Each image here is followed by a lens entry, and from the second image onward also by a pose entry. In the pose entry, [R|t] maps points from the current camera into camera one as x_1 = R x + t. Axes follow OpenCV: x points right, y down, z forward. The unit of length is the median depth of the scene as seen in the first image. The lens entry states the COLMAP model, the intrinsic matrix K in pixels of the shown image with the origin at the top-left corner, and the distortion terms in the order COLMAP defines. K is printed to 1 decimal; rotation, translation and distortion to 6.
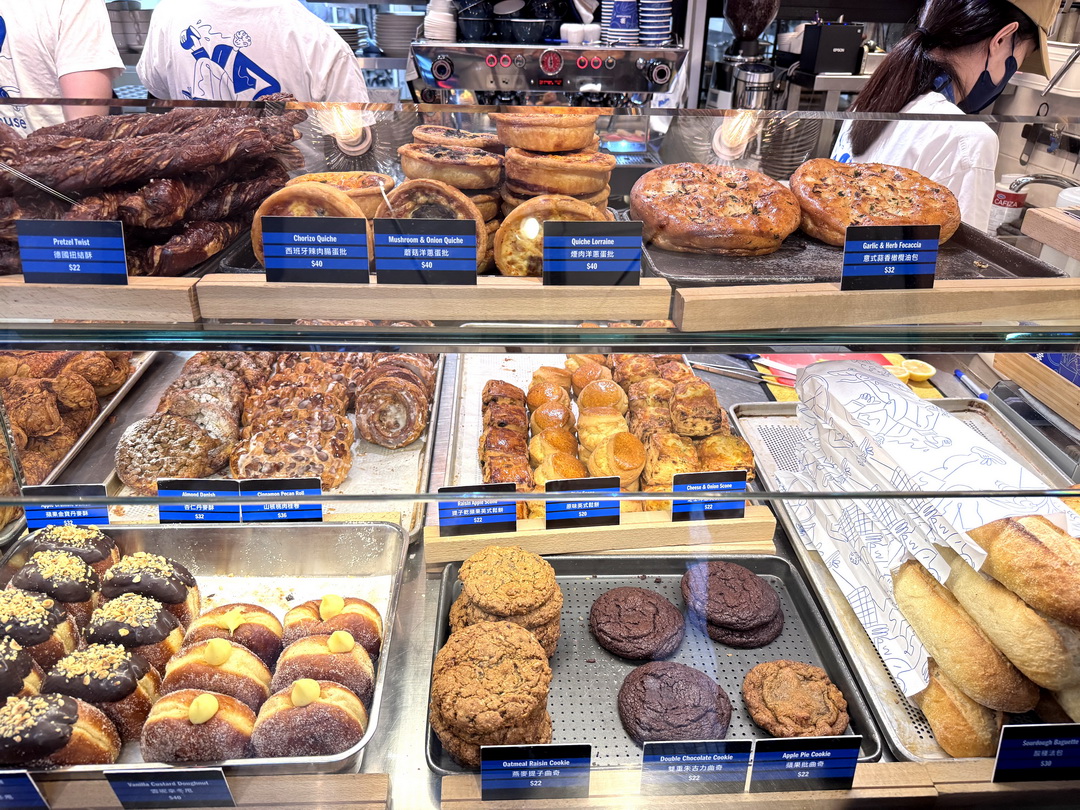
lens RADIAL K [[760.3, 0, 509.3], [0, 760.3, 400.3], [0, 0, 1]] dist [0.009548, 0.004558]
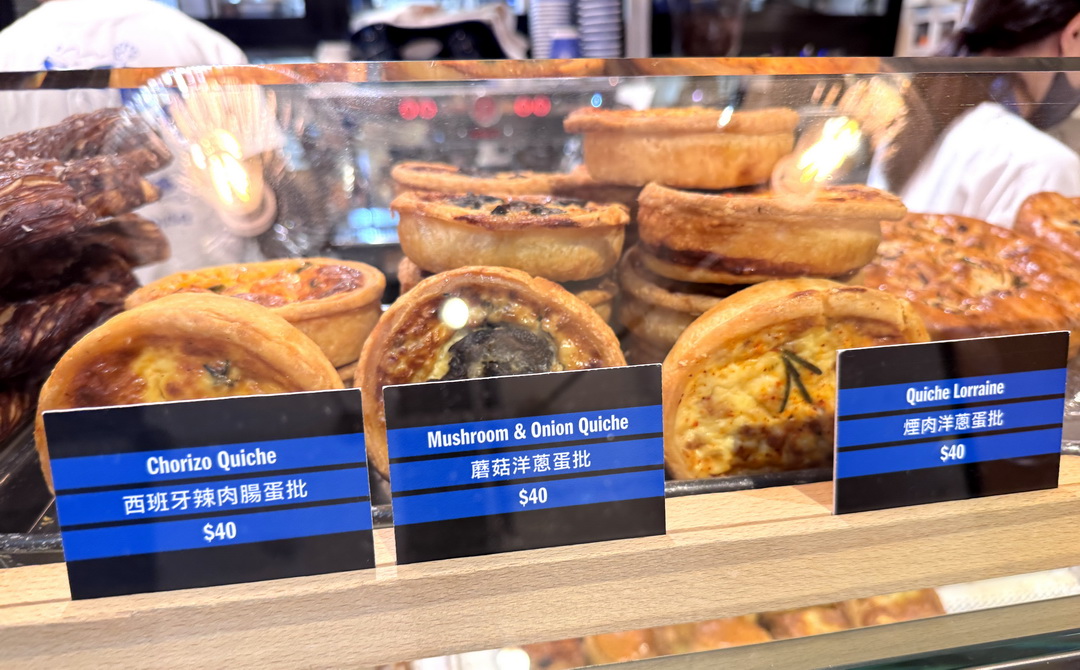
lens RADIAL K [[946.4, 0, 540.0], [0, 946.4, 335.0], [0, 0, 1]] dist [-0.004164, -0.006384]
pose [[0.989272, -0.084005, 0.119513, -0.142712], [0.105288, 0.977139, -0.184701, -0.159125], [-0.101265, 0.195303, 0.975501, 0.513923]]
